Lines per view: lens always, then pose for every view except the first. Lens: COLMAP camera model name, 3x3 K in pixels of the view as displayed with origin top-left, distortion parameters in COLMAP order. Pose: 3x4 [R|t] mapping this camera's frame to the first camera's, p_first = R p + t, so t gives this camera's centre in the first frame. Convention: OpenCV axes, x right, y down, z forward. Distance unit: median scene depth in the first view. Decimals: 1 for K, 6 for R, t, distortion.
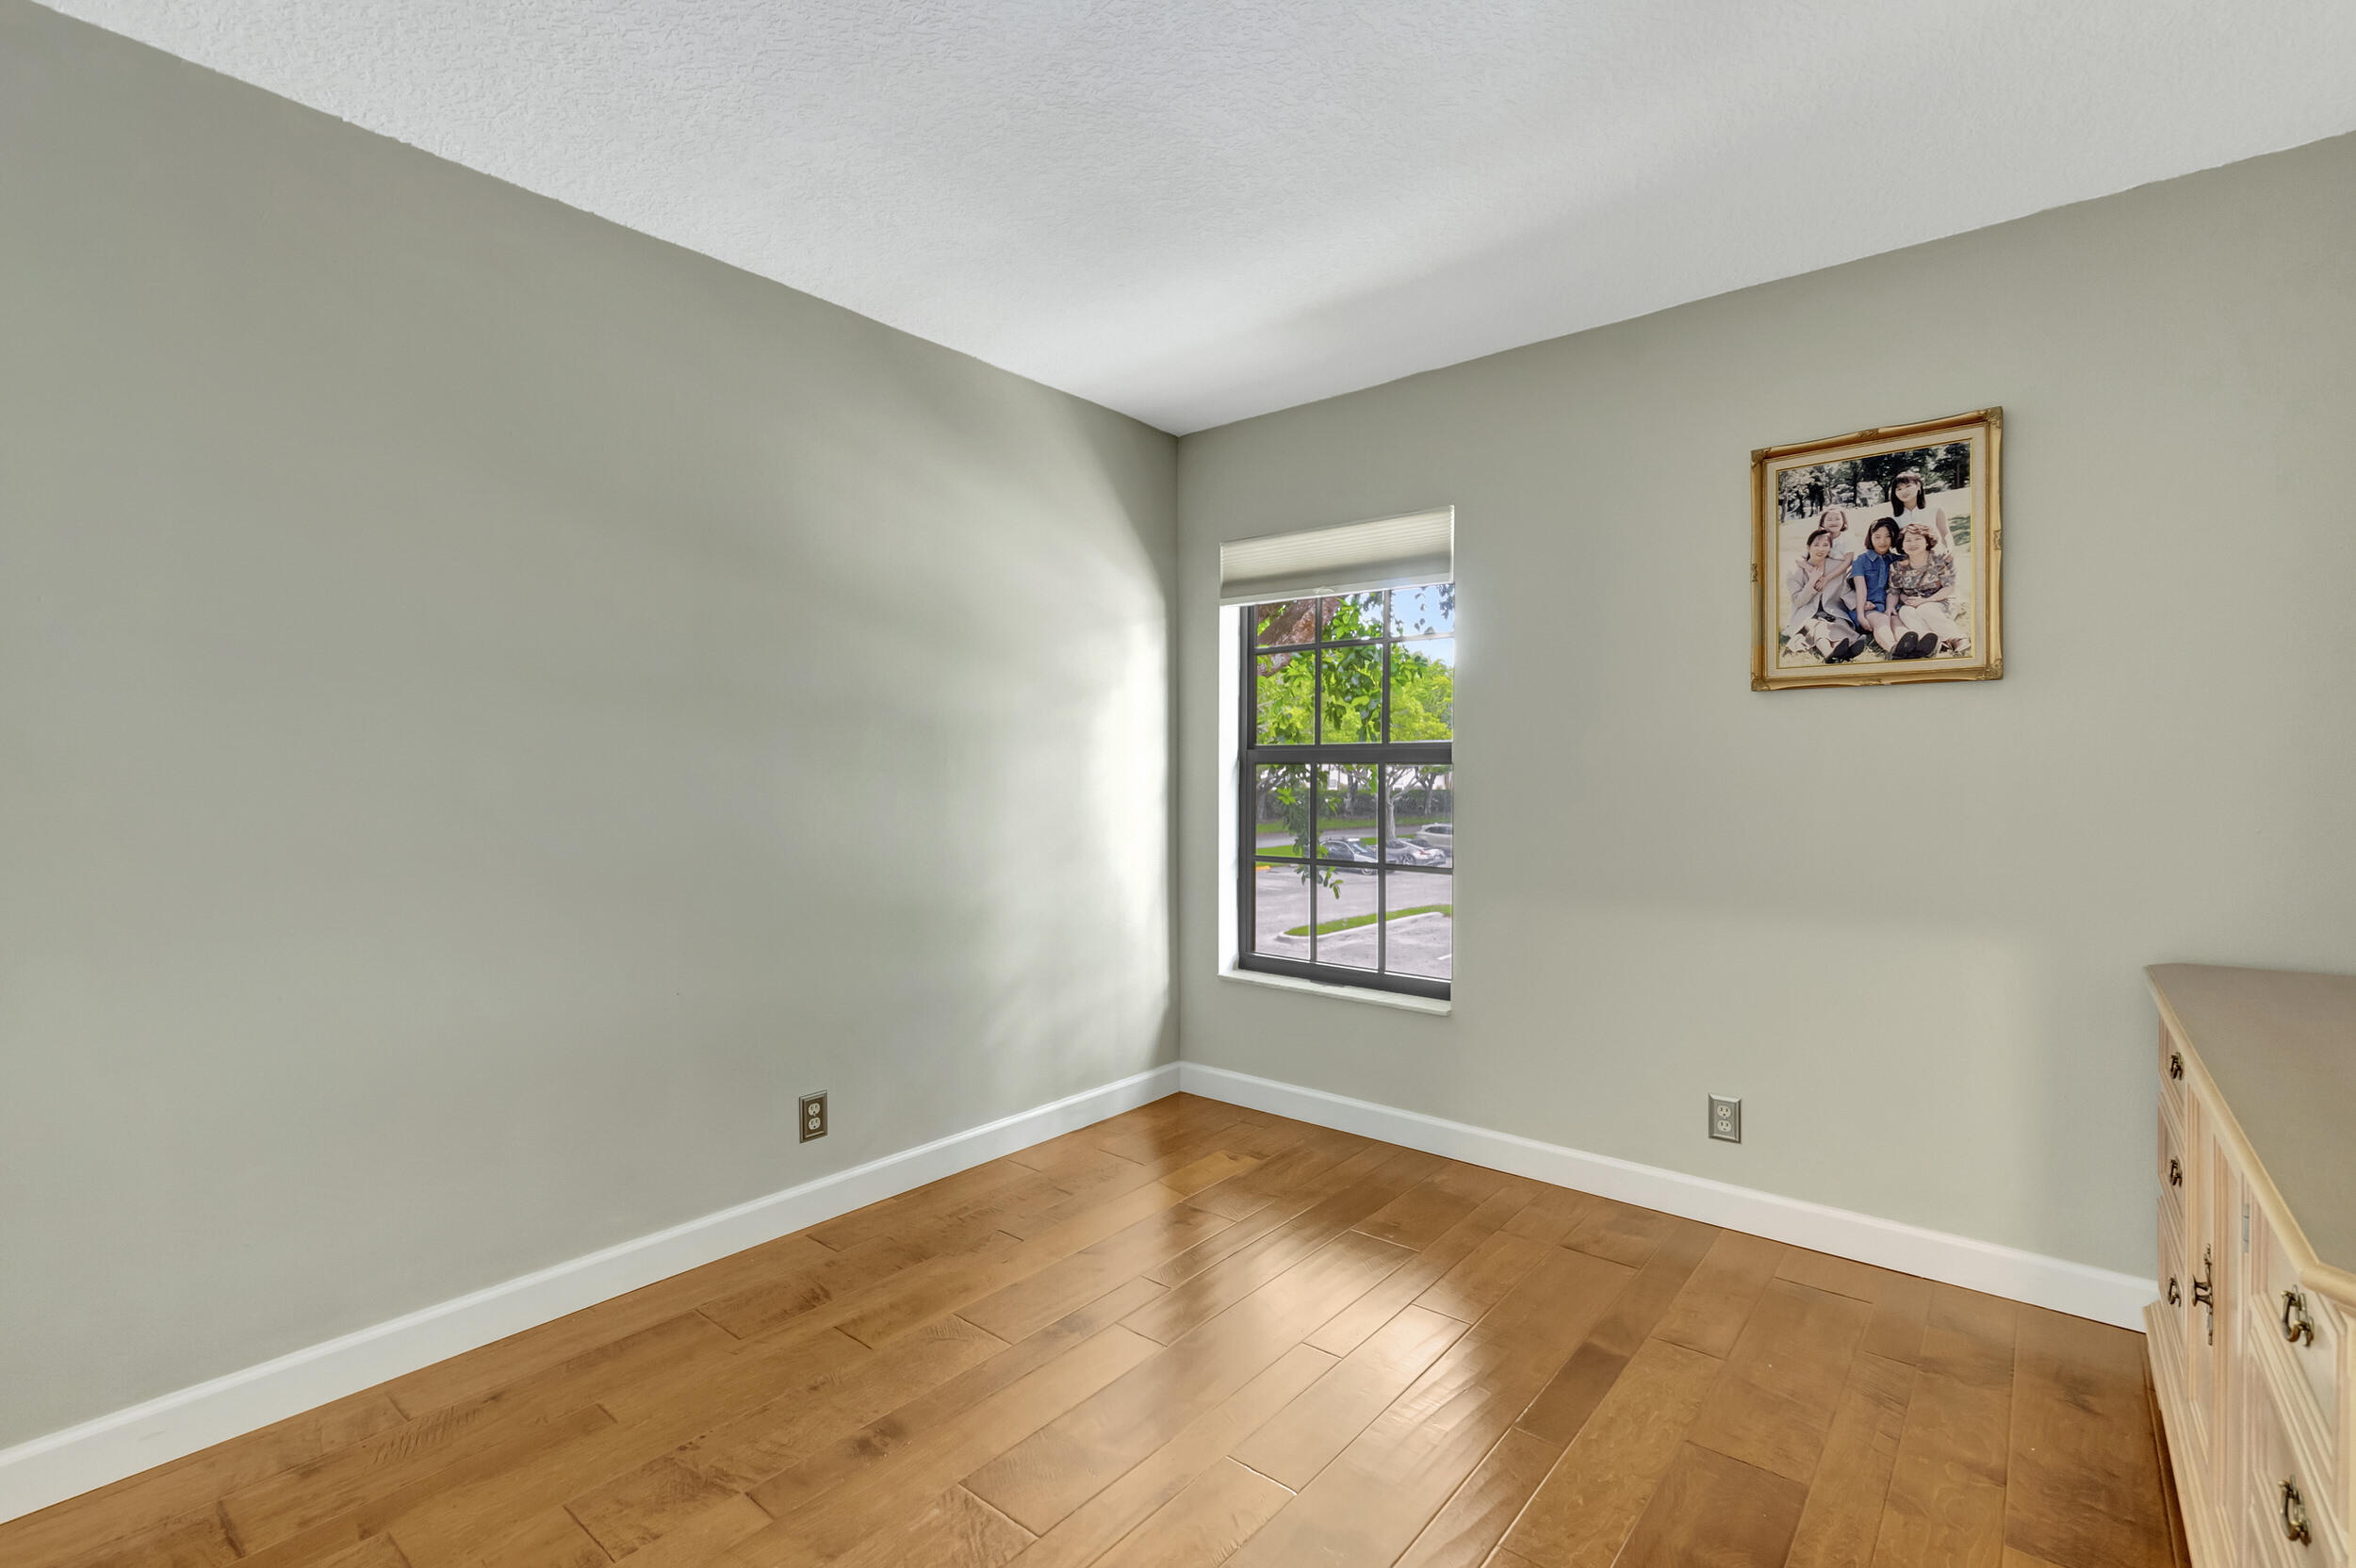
lens RADIAL K [[1074.6, 0, 1170.2], [0, 1074.6, 764.9], [0, 0, 1]] dist [-0.001349, -0.000201]
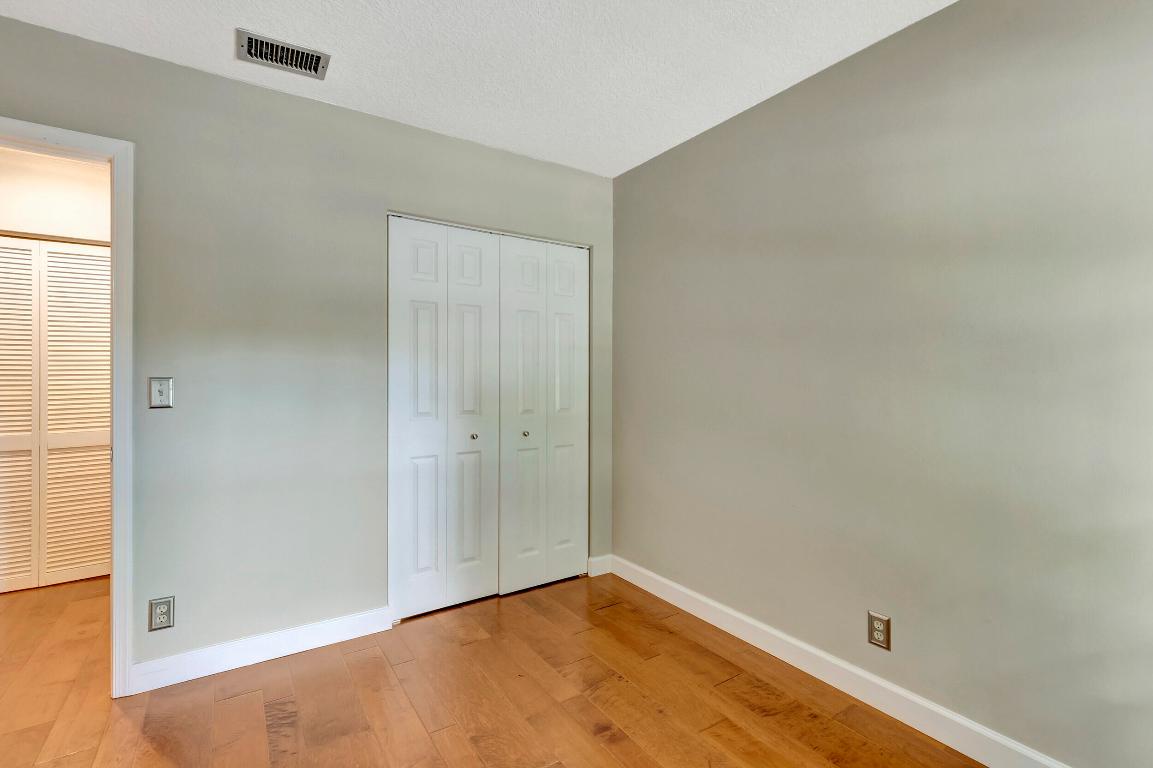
lens RADIAL K [[525.9, 0, 572.7], [0, 525.9, 374.6], [0, 0, 1]] dist [-0.001349, -0.000201]
pose [[-0.301111, -0.004278, -0.953579, 0.526270], [0.007520, 0.999948, -0.006860, -0.000013], [0.953559, -0.009237, -0.301063, 1.014574]]
